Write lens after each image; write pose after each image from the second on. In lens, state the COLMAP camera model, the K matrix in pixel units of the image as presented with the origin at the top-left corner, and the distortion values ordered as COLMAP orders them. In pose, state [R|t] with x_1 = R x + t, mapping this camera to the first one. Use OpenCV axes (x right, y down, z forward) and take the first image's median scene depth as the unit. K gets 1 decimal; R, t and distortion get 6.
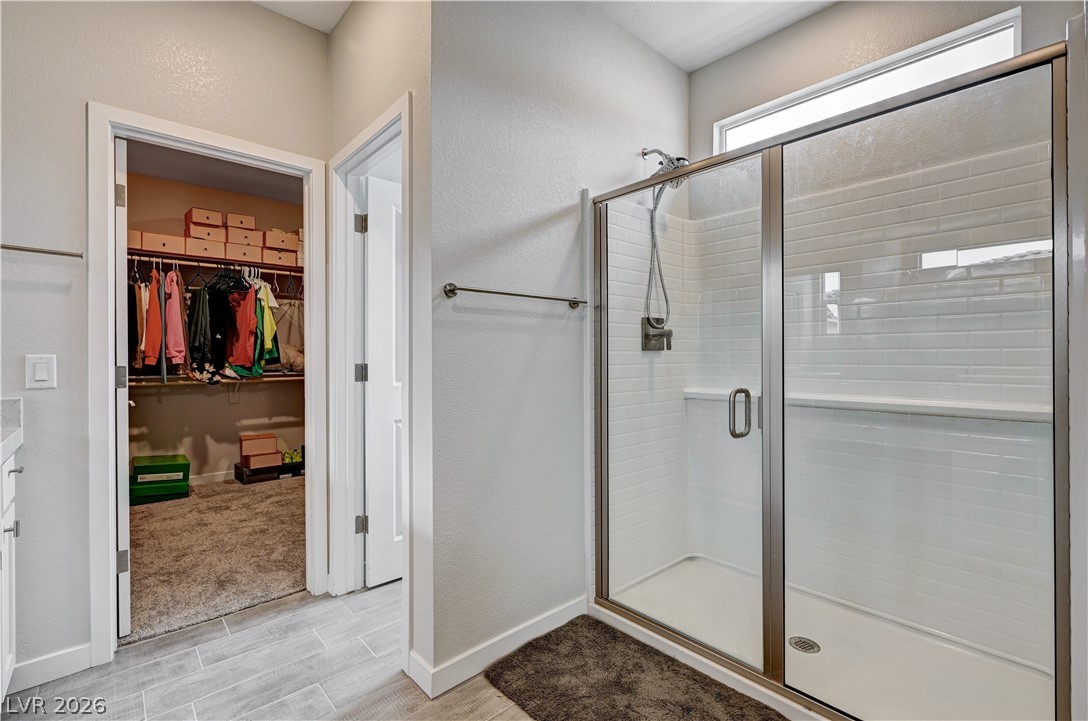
lens RADIAL K [[487.4, 0, 545.9], [0, 487.4, 356.7], [0, 0, 1]] dist [-0.000862, -0.000456]
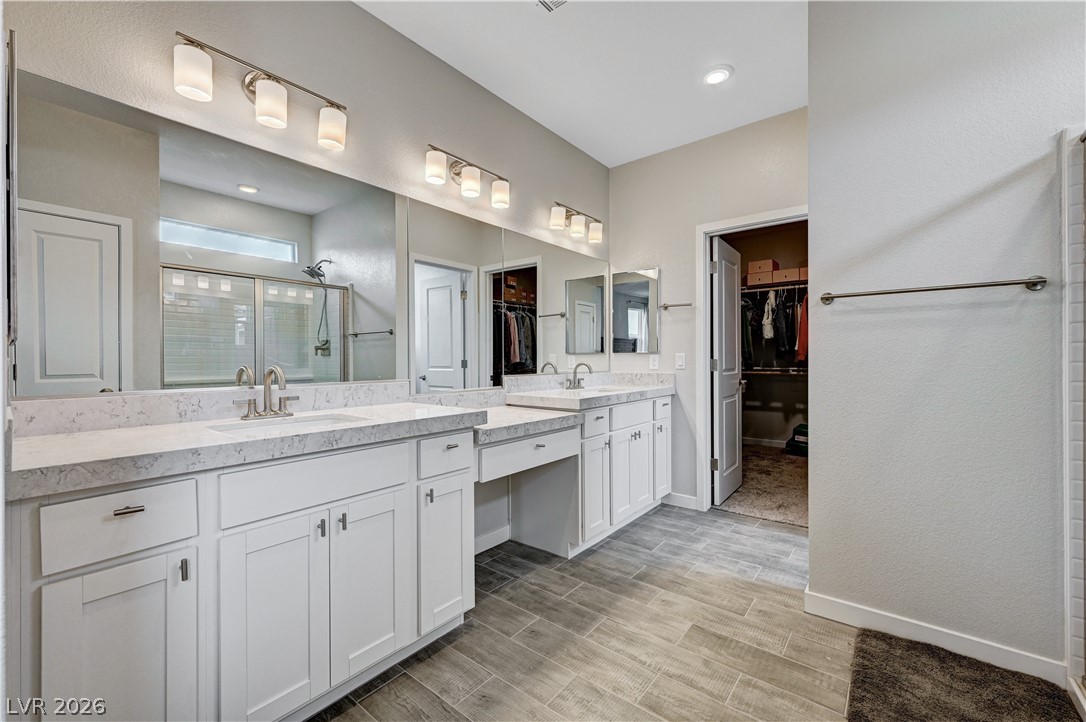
lens RADIAL K [[443.0, 0, 543.0], [0, 443.0, 361.0], [0, 0, 1]] dist [0.001684, 0.000118]
pose [[0.147236, 0.009466, -0.989056, 0.716354], [0.002724, 0.999947, 0.009976, 0.007863], [0.989098, -0.004163, 0.147202, 0.105384]]
